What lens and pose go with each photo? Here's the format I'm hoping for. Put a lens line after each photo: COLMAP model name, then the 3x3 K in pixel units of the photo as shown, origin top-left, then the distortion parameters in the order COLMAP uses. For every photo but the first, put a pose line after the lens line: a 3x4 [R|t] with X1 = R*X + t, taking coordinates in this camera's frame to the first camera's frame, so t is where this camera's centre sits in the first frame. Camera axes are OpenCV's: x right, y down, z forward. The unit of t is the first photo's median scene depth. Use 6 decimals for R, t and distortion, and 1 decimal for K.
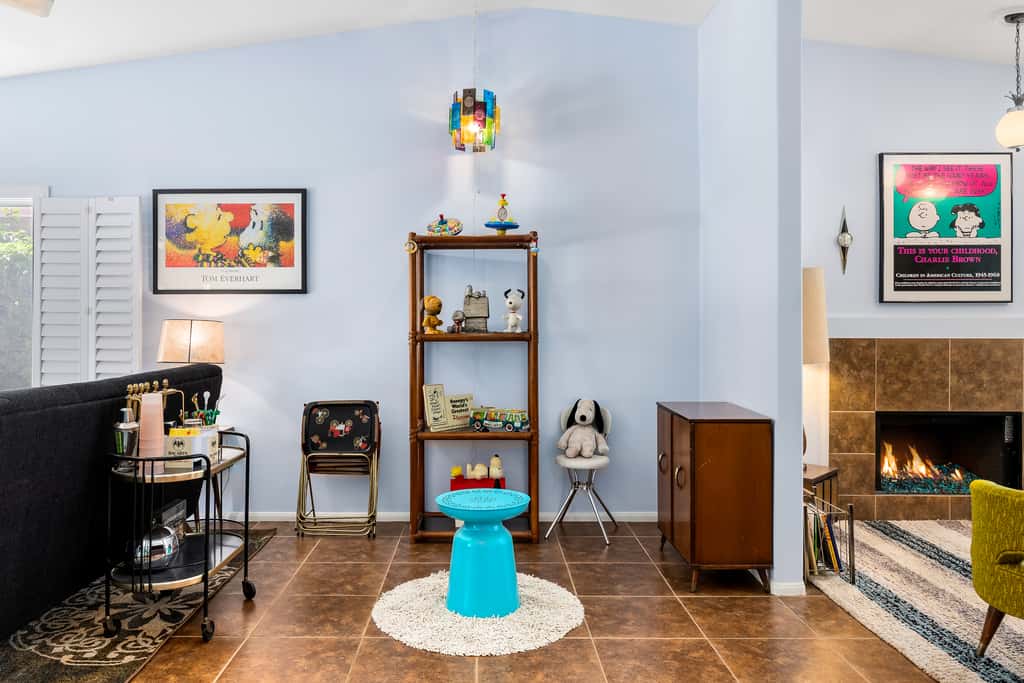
lens RADIAL K [[748.8, 0, 475.1], [0, 748.8, 312.6], [0, 0, 1]] dist [-0.002242, -0.000979]
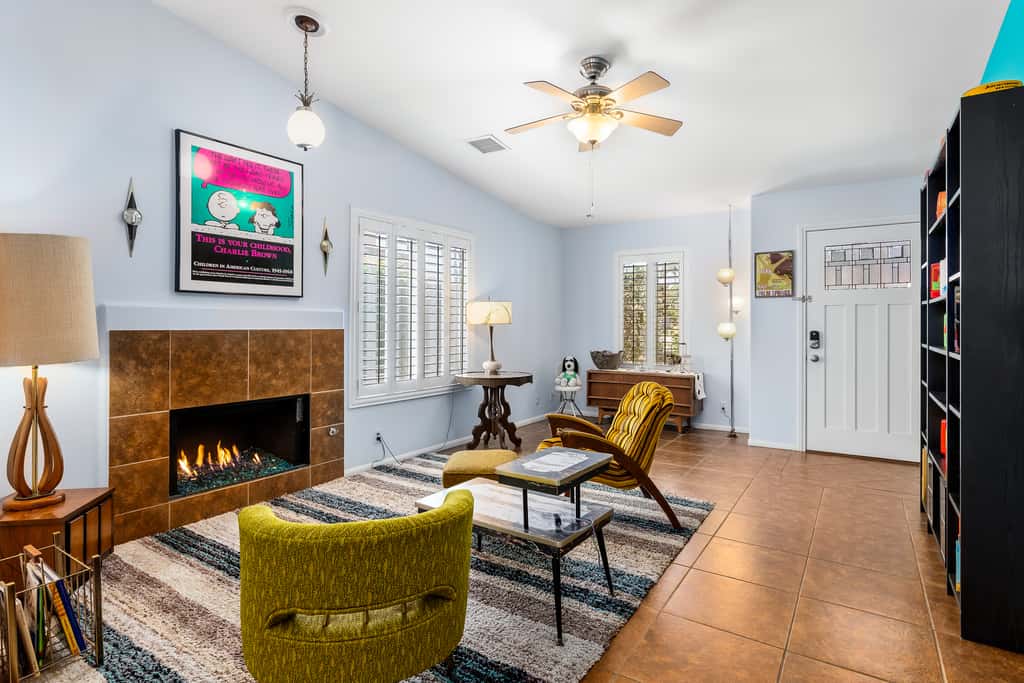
lens RADIAL K [[525.5, 0, 510.7], [0, 525.5, 325.8], [0, 0, 1]] dist [-0.002617, -0.000185]
pose [[0.553382, -0.001530, 0.832926, 0.232359], [-0.004644, 0.999977, 0.004922, 0.023993], [-0.832915, -0.006592, 0.553362, 0.300097]]
